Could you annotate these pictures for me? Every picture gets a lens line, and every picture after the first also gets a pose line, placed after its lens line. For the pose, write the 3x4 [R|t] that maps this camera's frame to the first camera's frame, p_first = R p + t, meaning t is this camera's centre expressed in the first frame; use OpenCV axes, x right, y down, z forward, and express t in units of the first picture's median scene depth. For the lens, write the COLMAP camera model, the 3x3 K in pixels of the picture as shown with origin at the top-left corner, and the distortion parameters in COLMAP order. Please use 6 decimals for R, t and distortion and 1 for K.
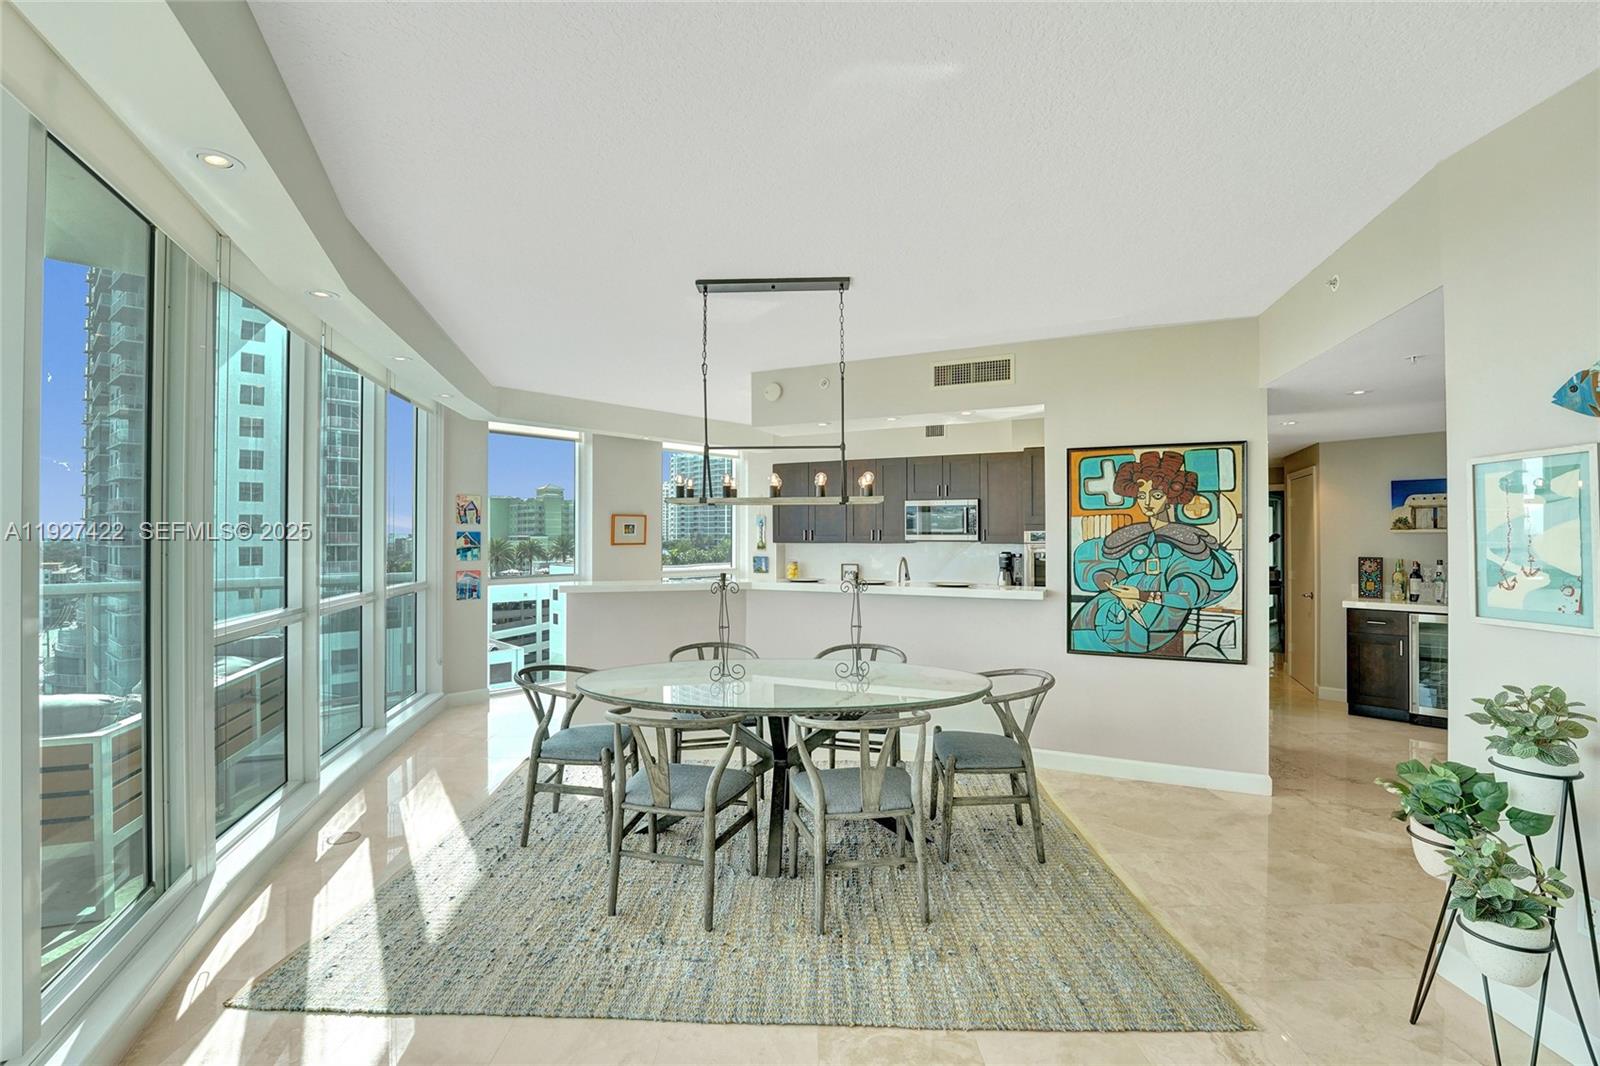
lens RADIAL K [[676.8, 0, 791.5], [0, 676.8, 530.7], [0, 0, 1]] dist [-0.028042, 0.000825]
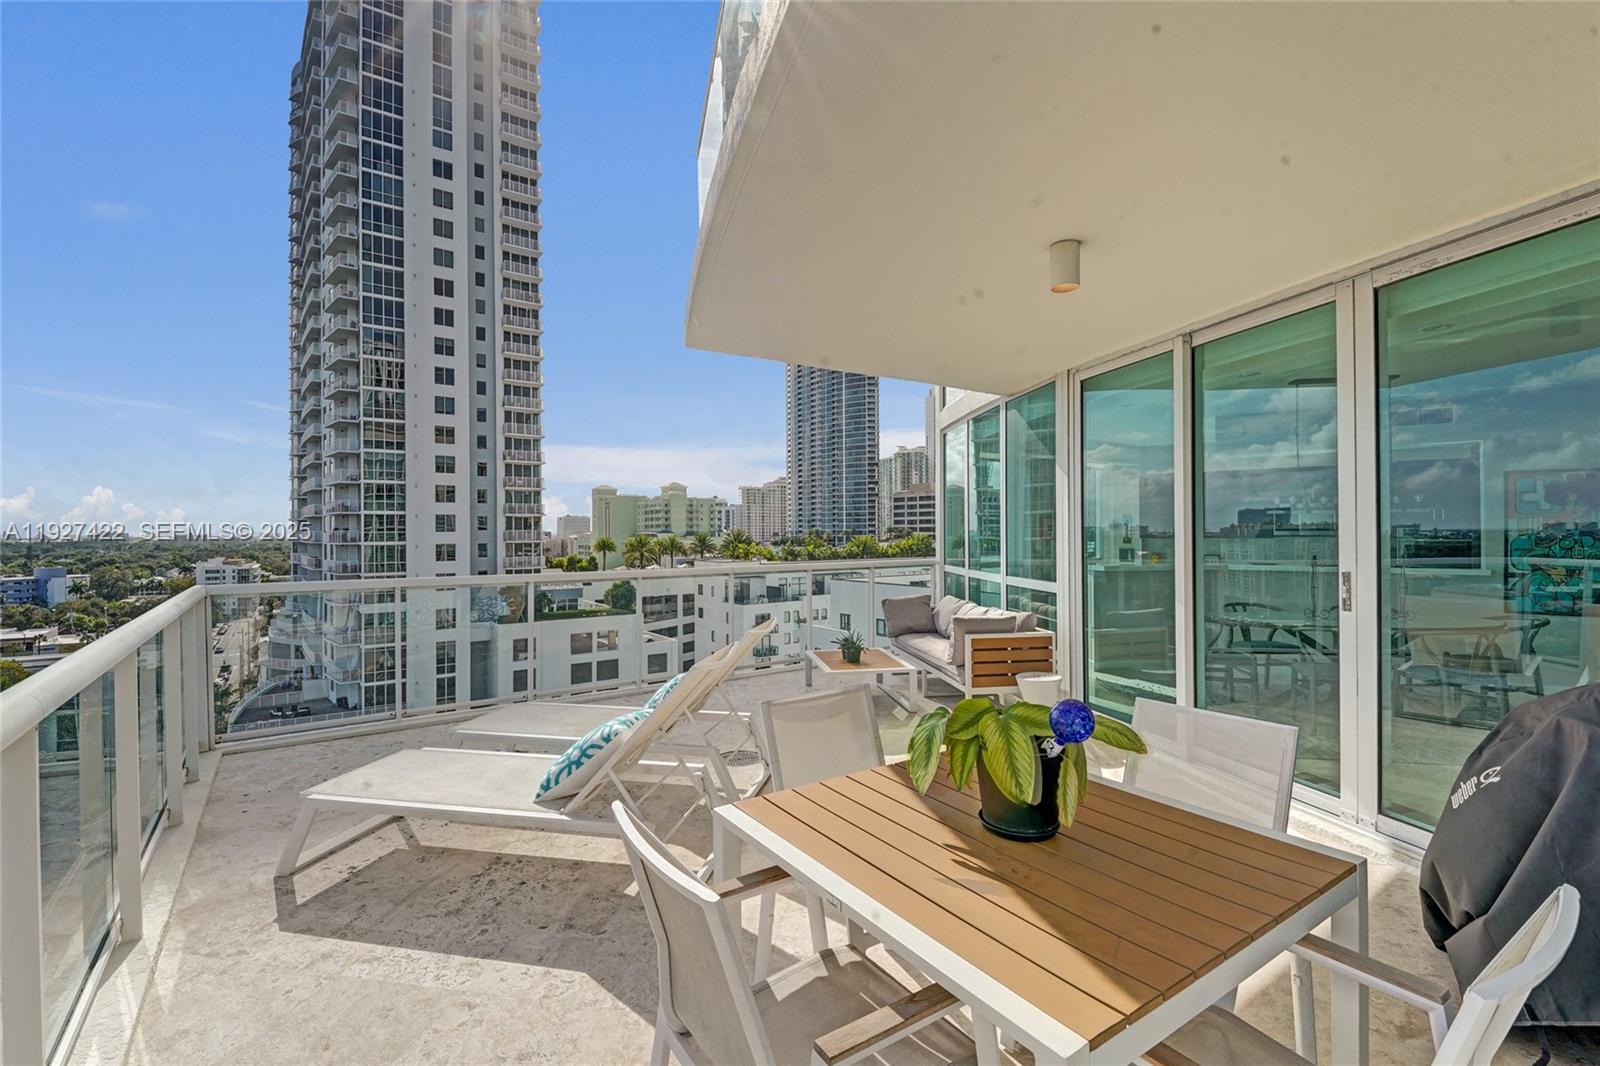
lens RADIAL K [[692.6, 0, 808.0], [0, 692.6, 524.0], [0, 0, 1]] dist [-0.021193, -0.000271]
pose [[0.990993, -0.004520, -0.133837, -0.712834], [0.003999, 0.999983, -0.004168, -0.007011], [0.133854, 0.003595, 0.990995, -0.518587]]
